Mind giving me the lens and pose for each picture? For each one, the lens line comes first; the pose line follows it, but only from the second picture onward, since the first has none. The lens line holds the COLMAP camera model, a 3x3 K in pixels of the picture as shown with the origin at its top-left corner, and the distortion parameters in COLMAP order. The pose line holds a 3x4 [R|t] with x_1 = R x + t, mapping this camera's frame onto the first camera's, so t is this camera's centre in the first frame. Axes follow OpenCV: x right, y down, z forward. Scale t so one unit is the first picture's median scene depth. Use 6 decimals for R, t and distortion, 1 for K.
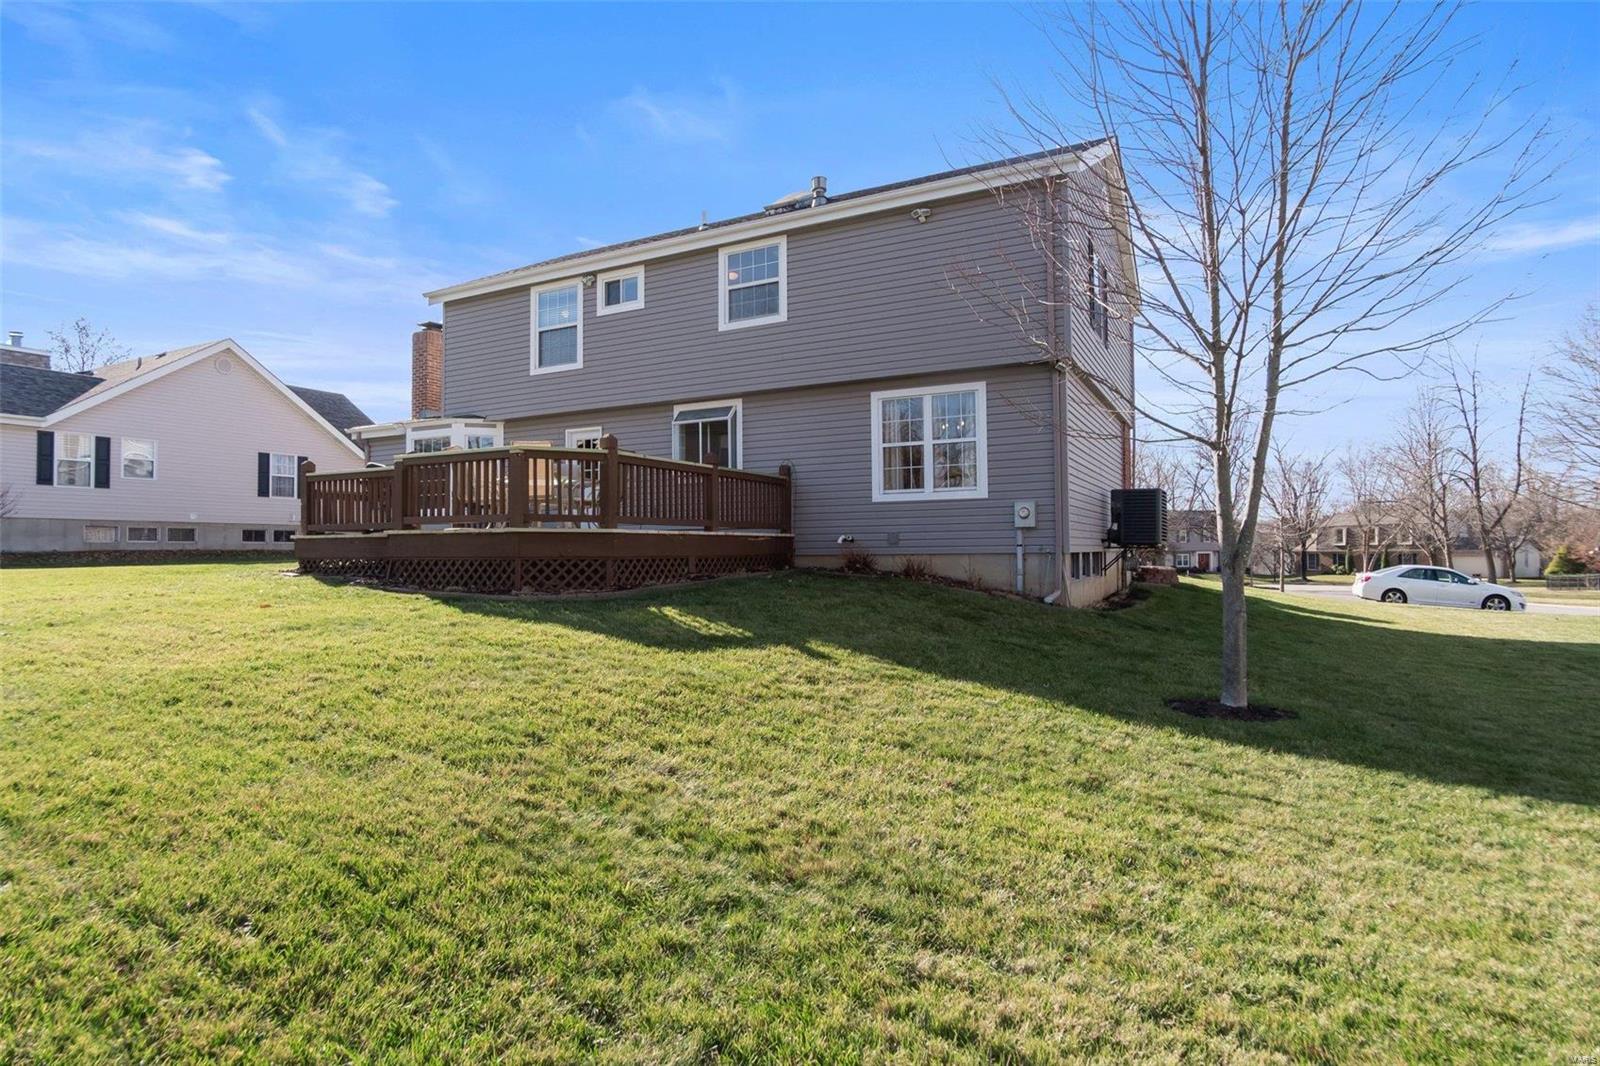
lens RADIAL K [[867.3, 0, 800.0], [0, 867.3, 533.0], [0, 0, 1]] dist [-0.013408, -0.000862]
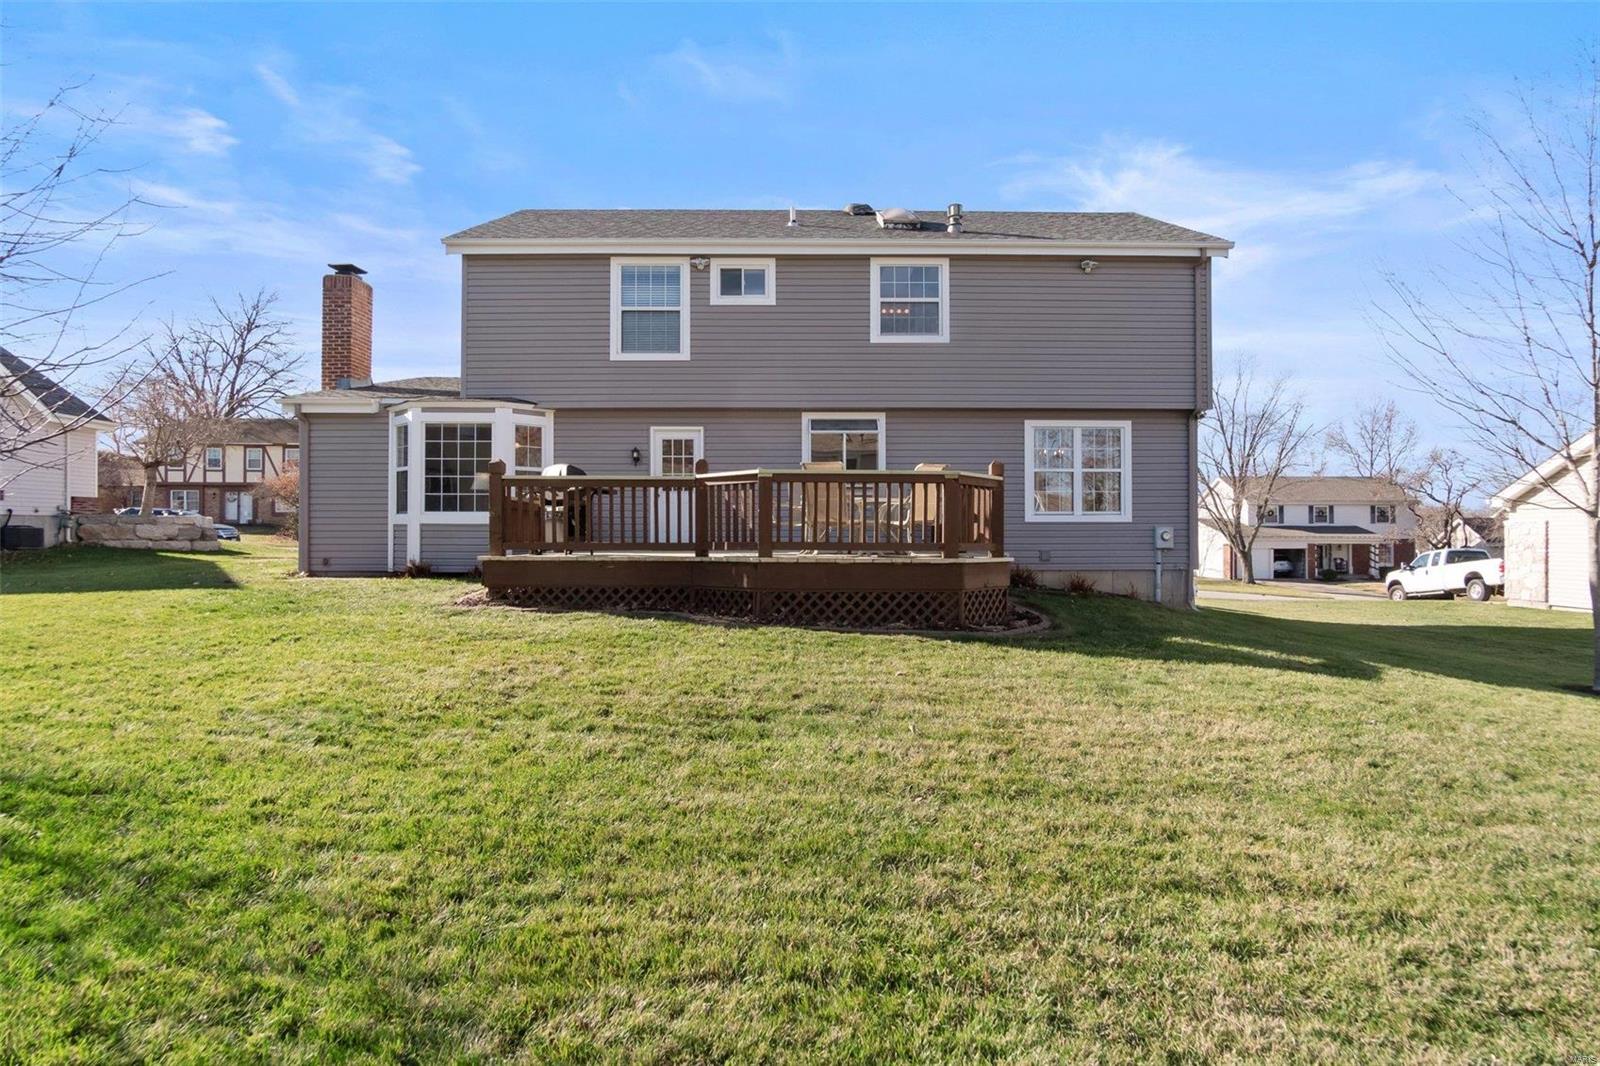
lens RADIAL K [[867.3, 0, 800.0], [0, 867.3, 533.0], [0, 0, 1]] dist [-0.013408, -0.000862]
pose [[0.872374, 0.007136, 0.488786, -0.665209], [-0.016408, 0.999757, 0.014689, -0.032208], [-0.488563, -0.020834, 0.872280, 0.188663]]
